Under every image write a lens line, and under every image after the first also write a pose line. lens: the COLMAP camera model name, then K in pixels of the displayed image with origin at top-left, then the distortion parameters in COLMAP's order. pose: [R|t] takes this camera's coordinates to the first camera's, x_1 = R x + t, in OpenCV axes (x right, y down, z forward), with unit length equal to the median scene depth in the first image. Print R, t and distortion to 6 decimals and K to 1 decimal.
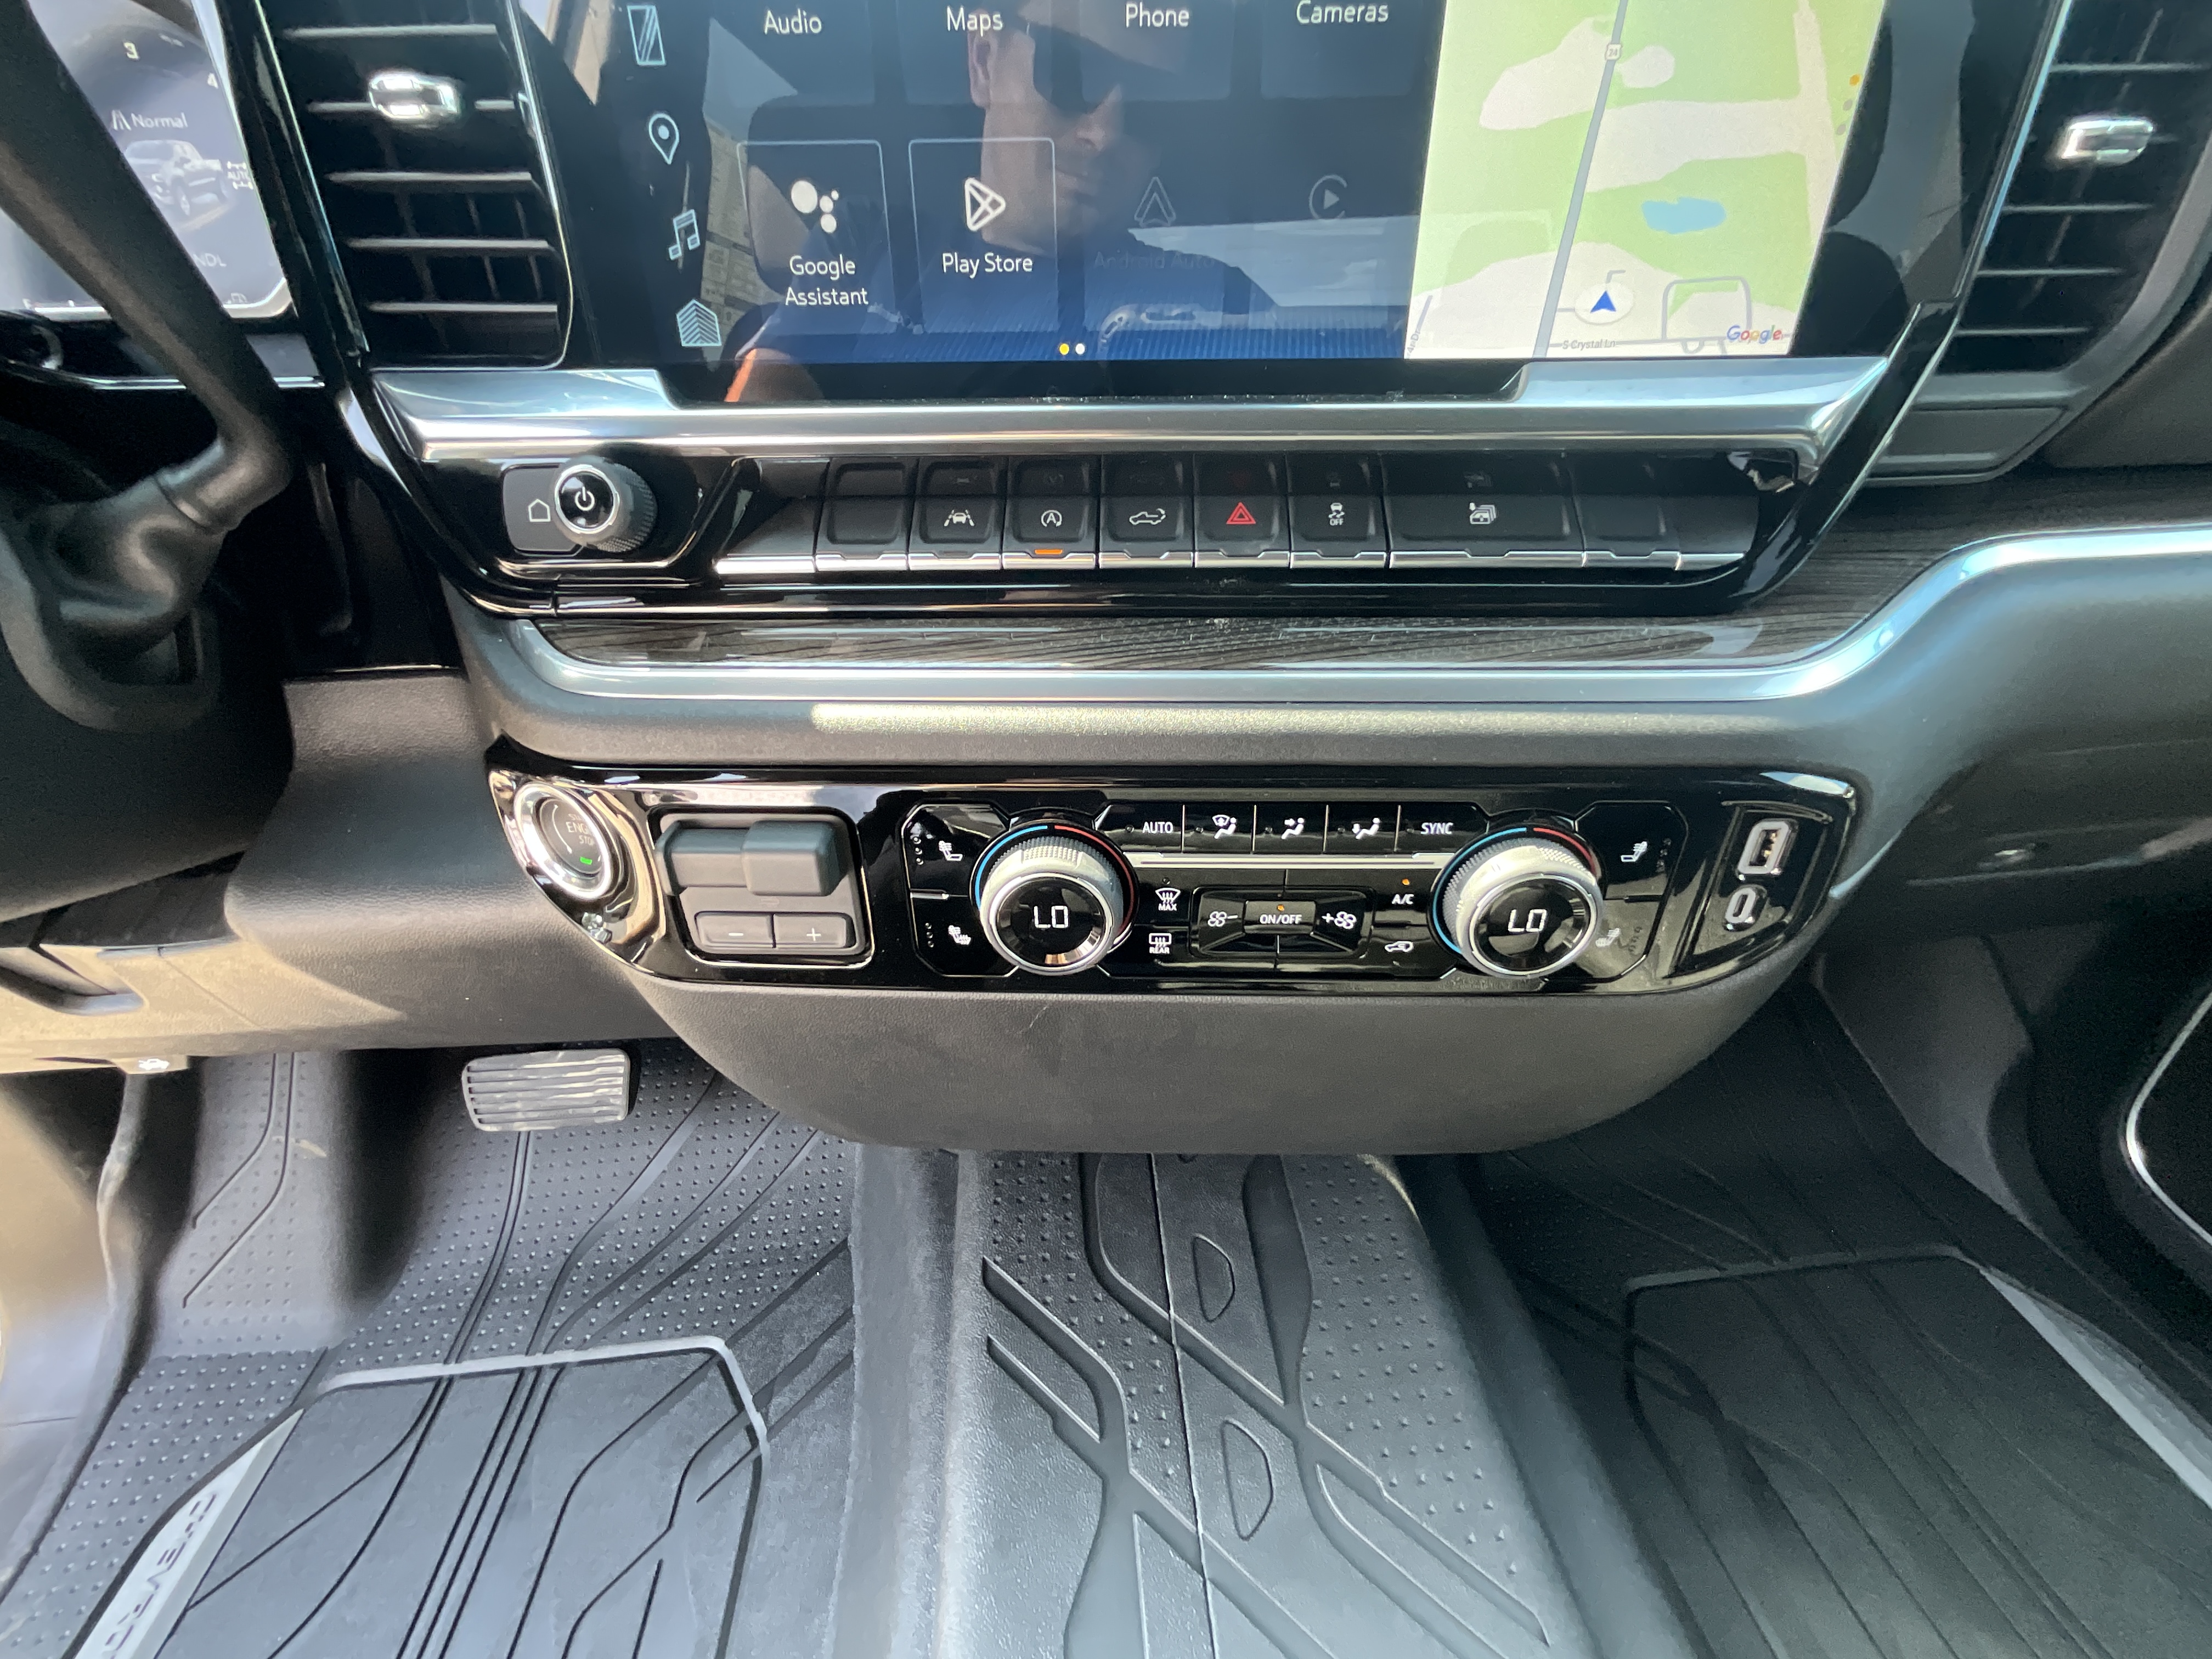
lens RADIAL K [[901.4, 0, 1106.0], [0, 901.4, 829.5], [0, 0, 1]] dist [0.000420, -0.000419]
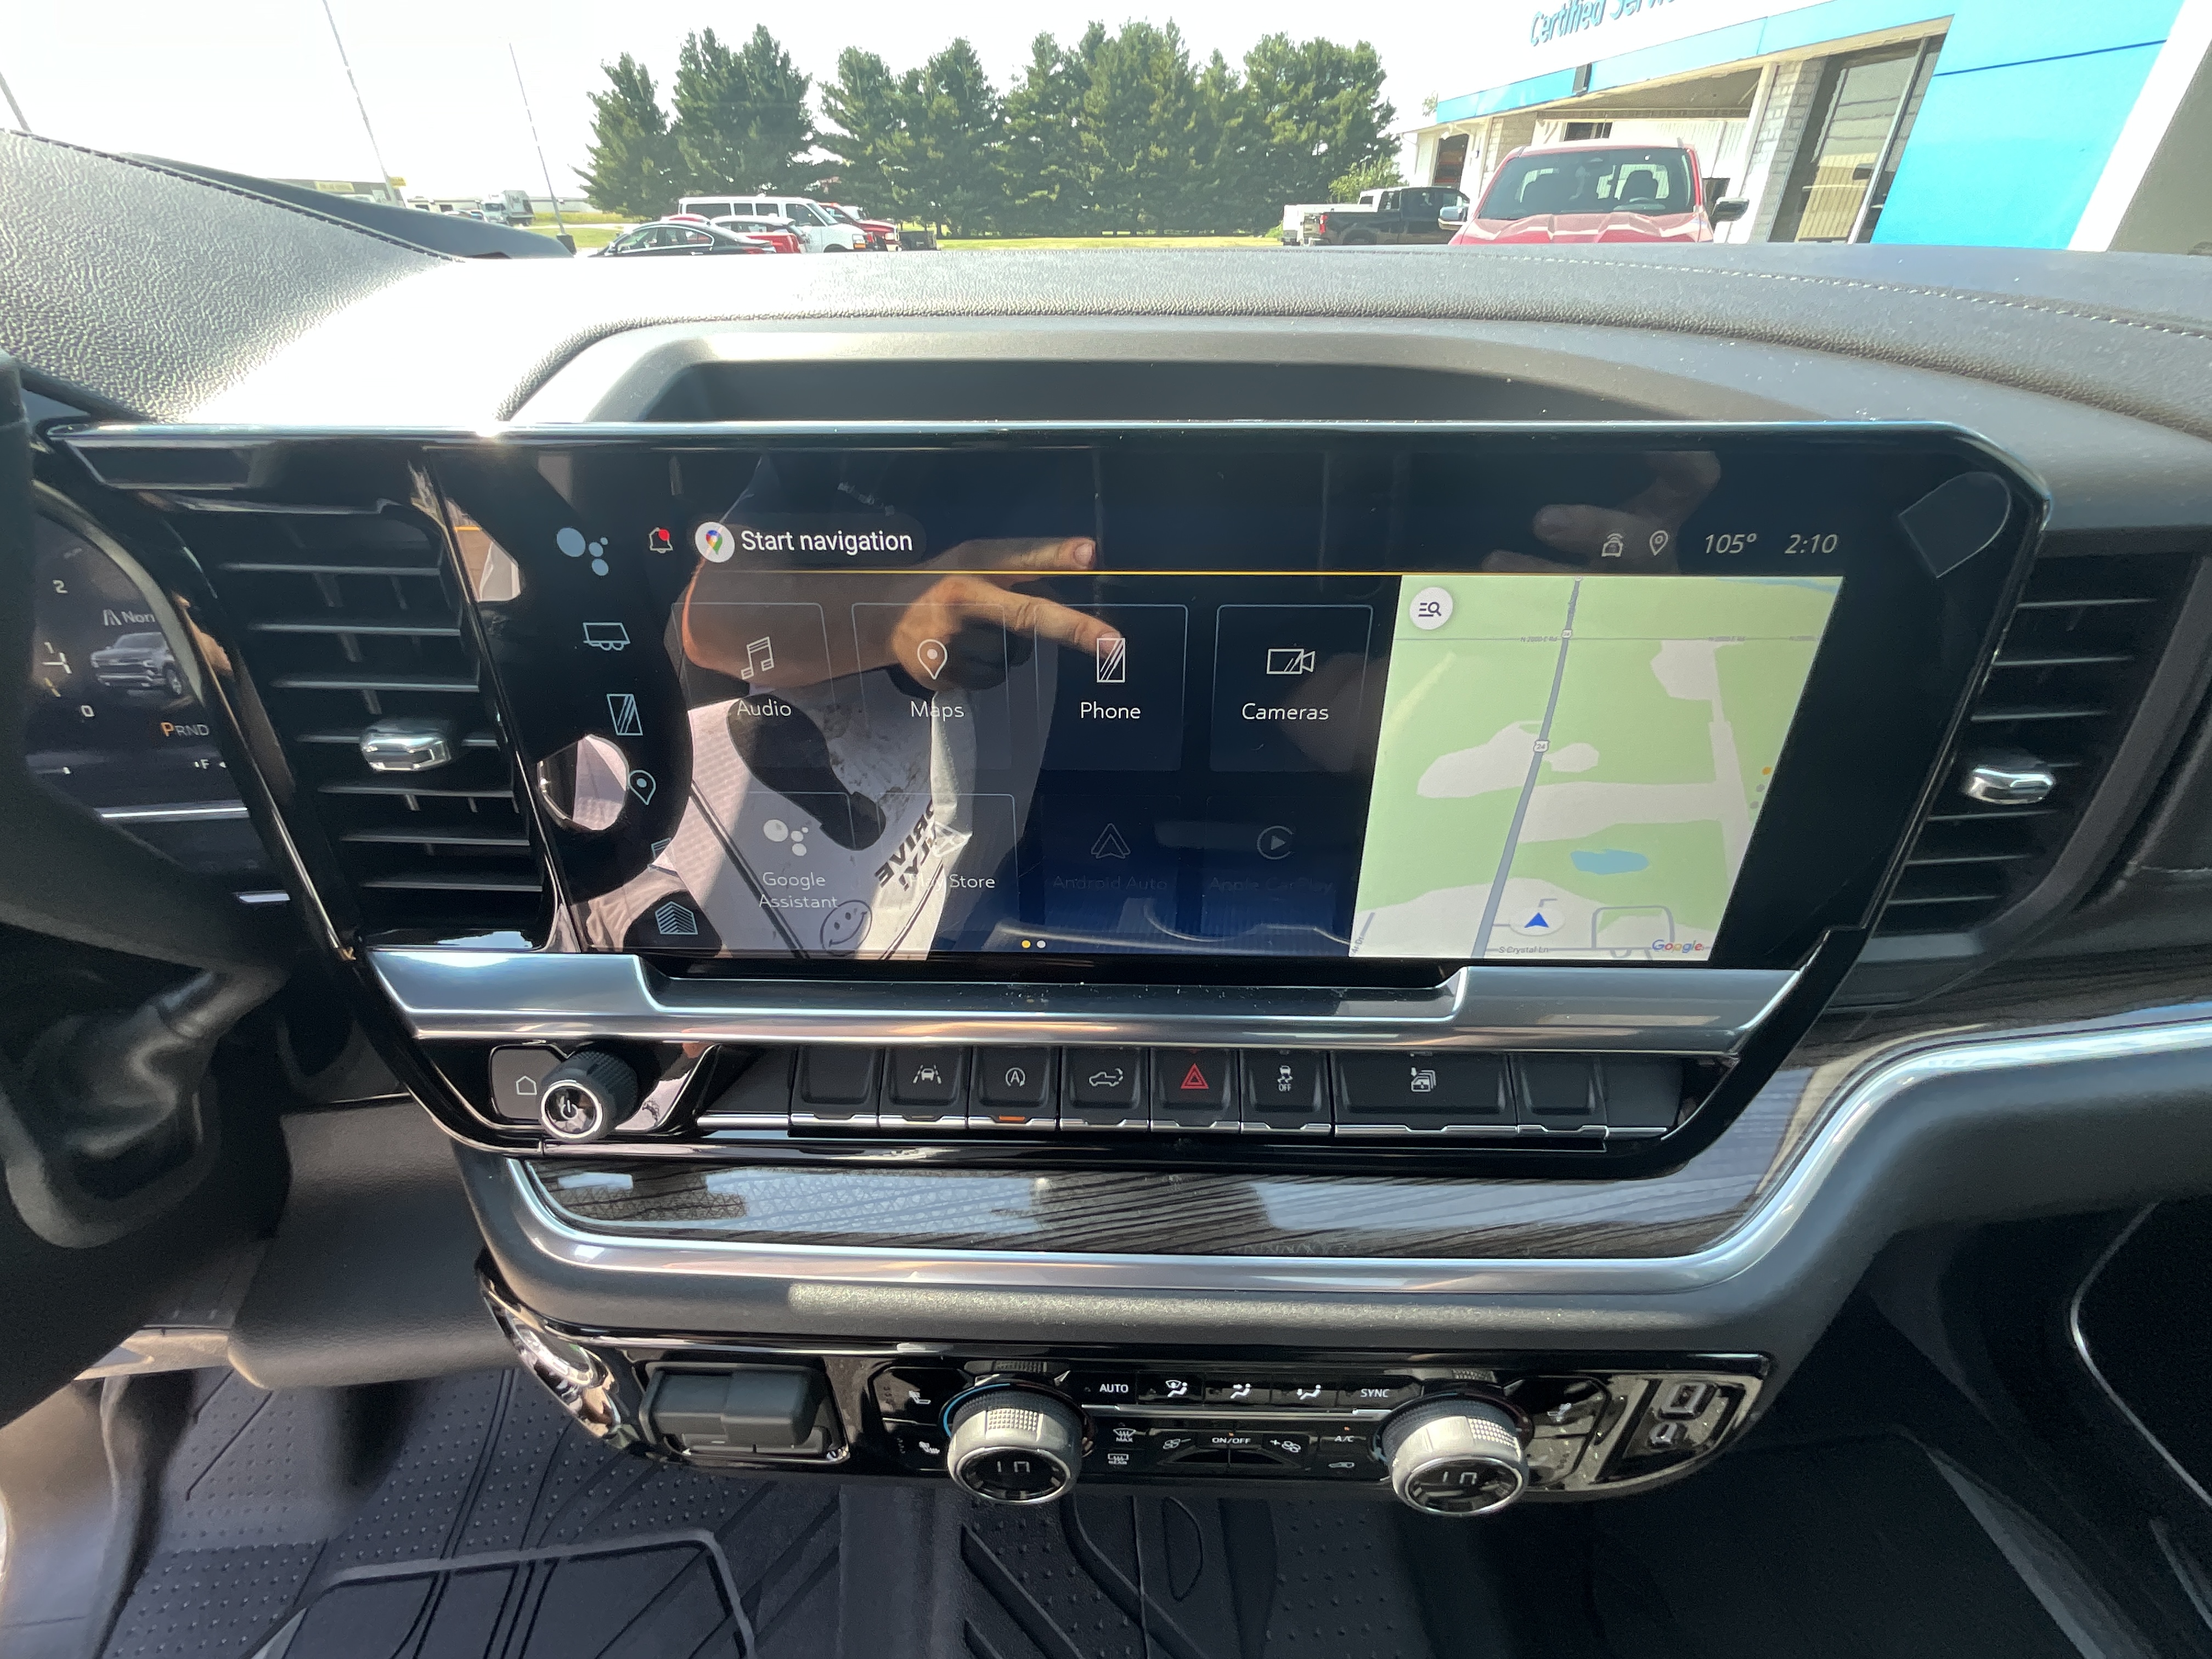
lens RADIAL K [[905.6, 0, 1104.0], [0, 905.6, 824.9], [0, 0, 1]] dist [-0.000424, -0.000903]
pose [[0.999973, 0.002330, 0.006960, 0.025117], [-0.002471, 0.999792, 0.020246, -0.469513], [-0.006912, -0.020263, 0.999771, -0.036528]]
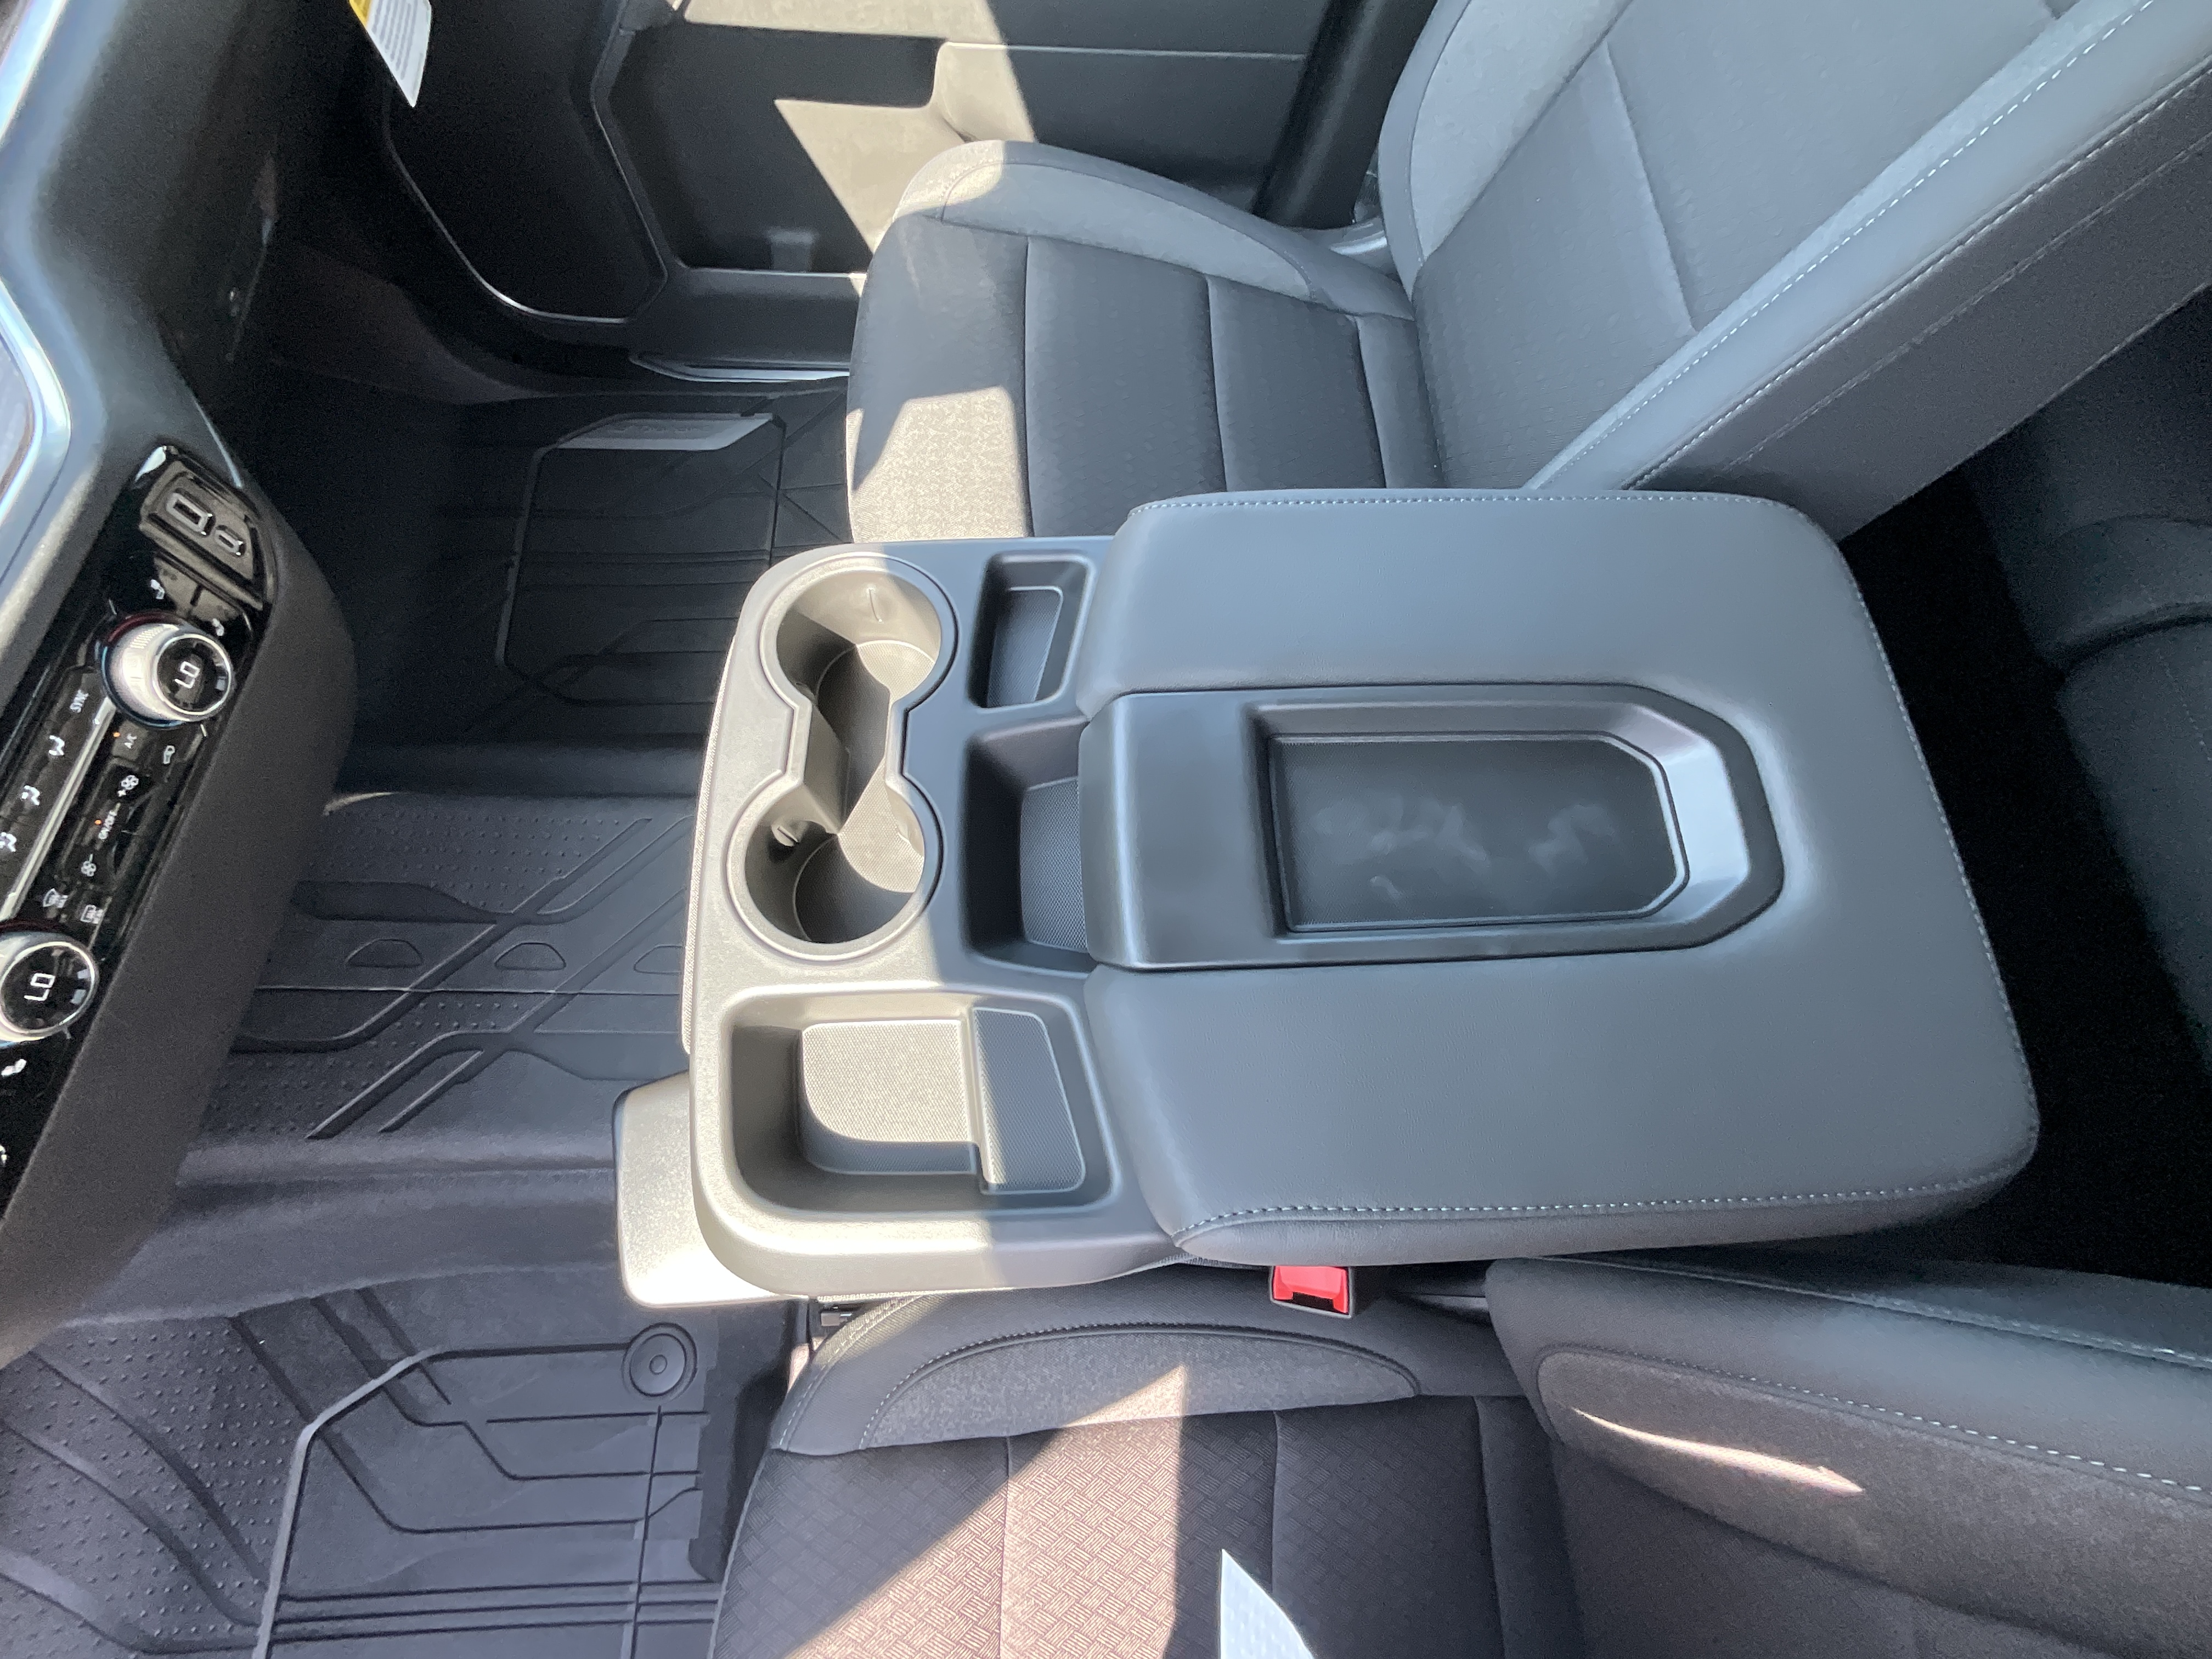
lens RADIAL K [[905.6, 0, 1104.0], [0, 905.6, 824.9], [0, 0, 1]] dist [-0.000424, -0.000903]
pose [[0.052726, -0.934863, 0.351071, -0.146800], [0.433761, 0.338104, 0.835187, -0.275989], [-0.899484, 0.108245, 0.423334, -0.666128]]
